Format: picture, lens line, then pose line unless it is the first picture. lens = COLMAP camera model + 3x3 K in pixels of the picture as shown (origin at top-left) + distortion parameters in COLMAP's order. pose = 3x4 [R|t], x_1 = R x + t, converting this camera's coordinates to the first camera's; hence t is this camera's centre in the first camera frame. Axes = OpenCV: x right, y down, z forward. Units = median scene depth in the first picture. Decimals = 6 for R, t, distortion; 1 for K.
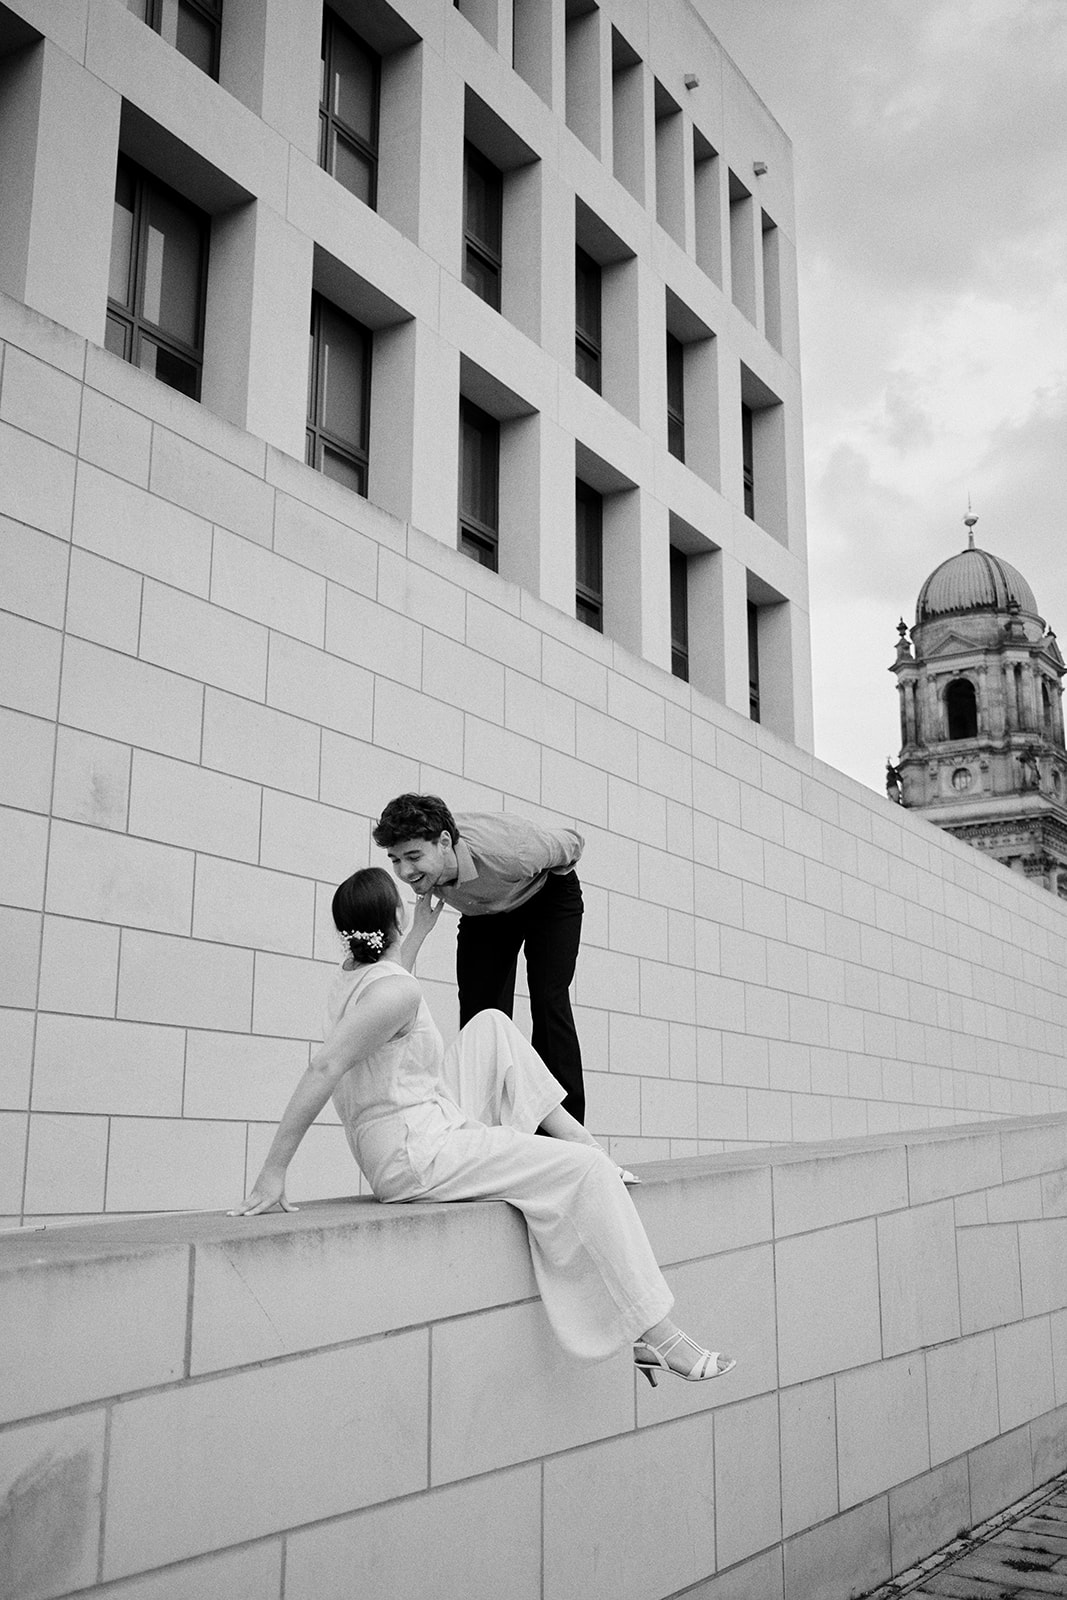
lens RADIAL K [[1668.2, 0, 533.5], [0, 1668.2, 800.0], [0, 0, 1]] dist [-0.041611, 0.101215]
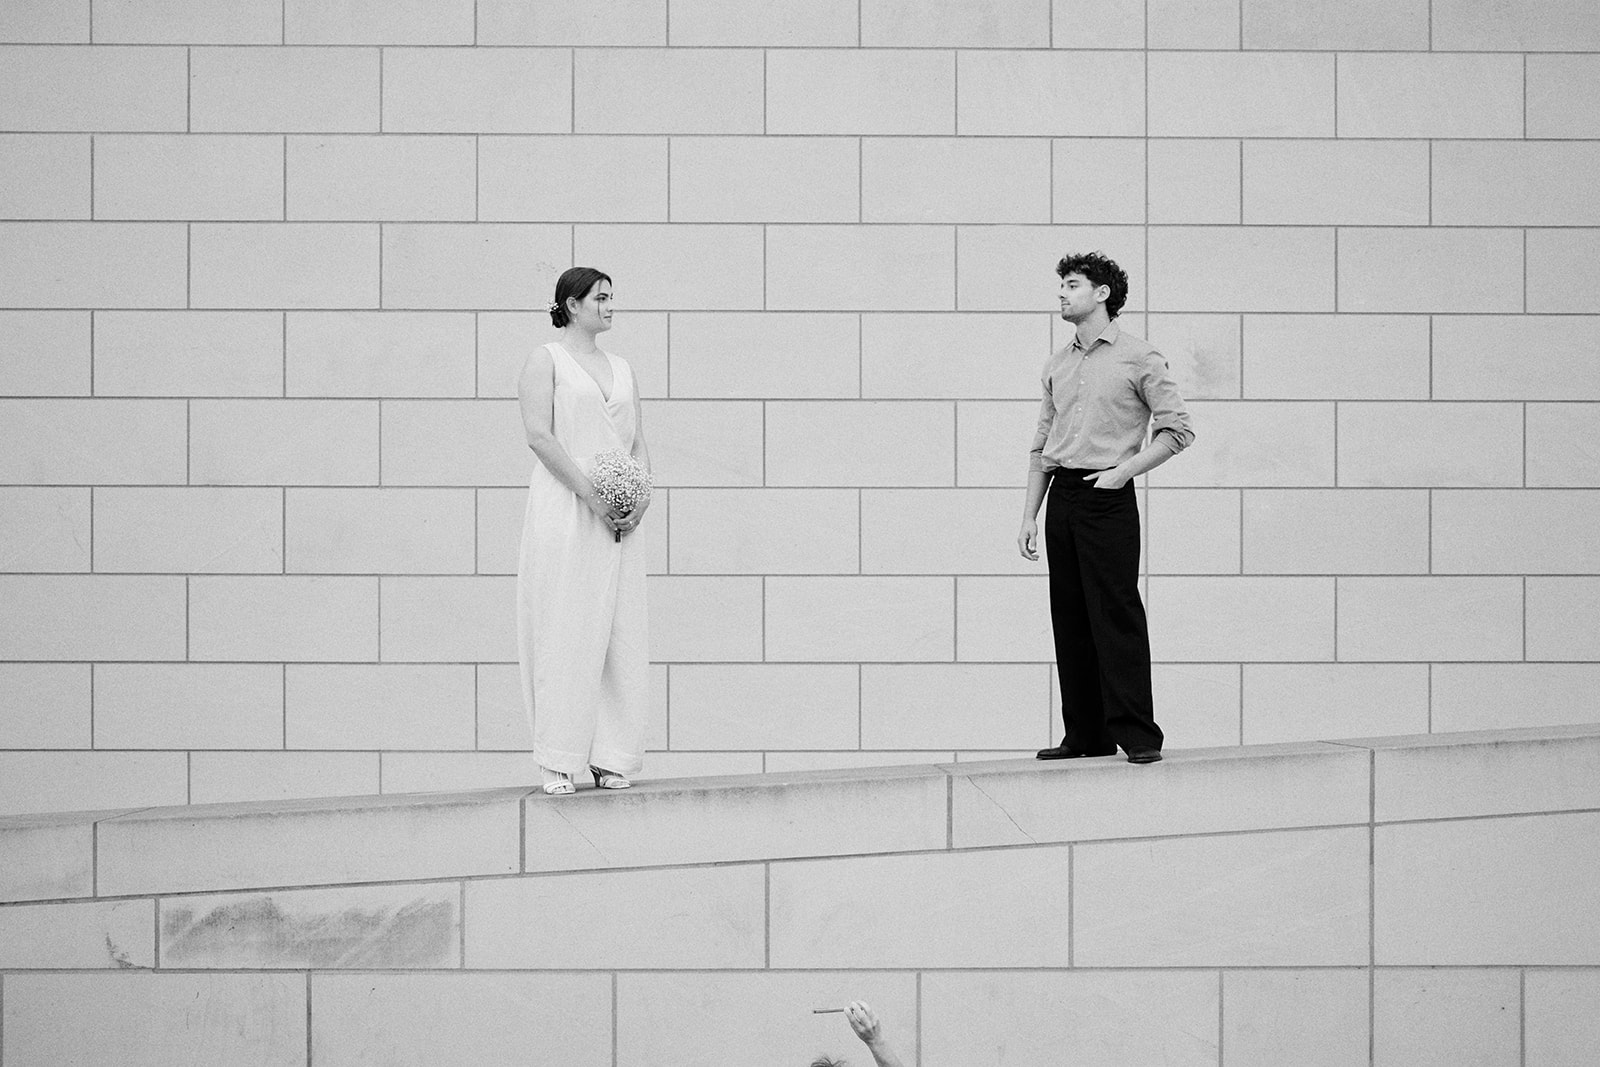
lens RADIAL K [[1668.2, 0, 804.6], [0, 1668.2, 571.0], [0, 0, 1]] dist [-0.041611, 0.101215]
pose [[0.524900, -0.007848, -0.851128, 1.410320], [0.182978, 0.977619, 0.103830, -0.090343], [0.831264, -0.210238, 0.514588, 0.396896]]
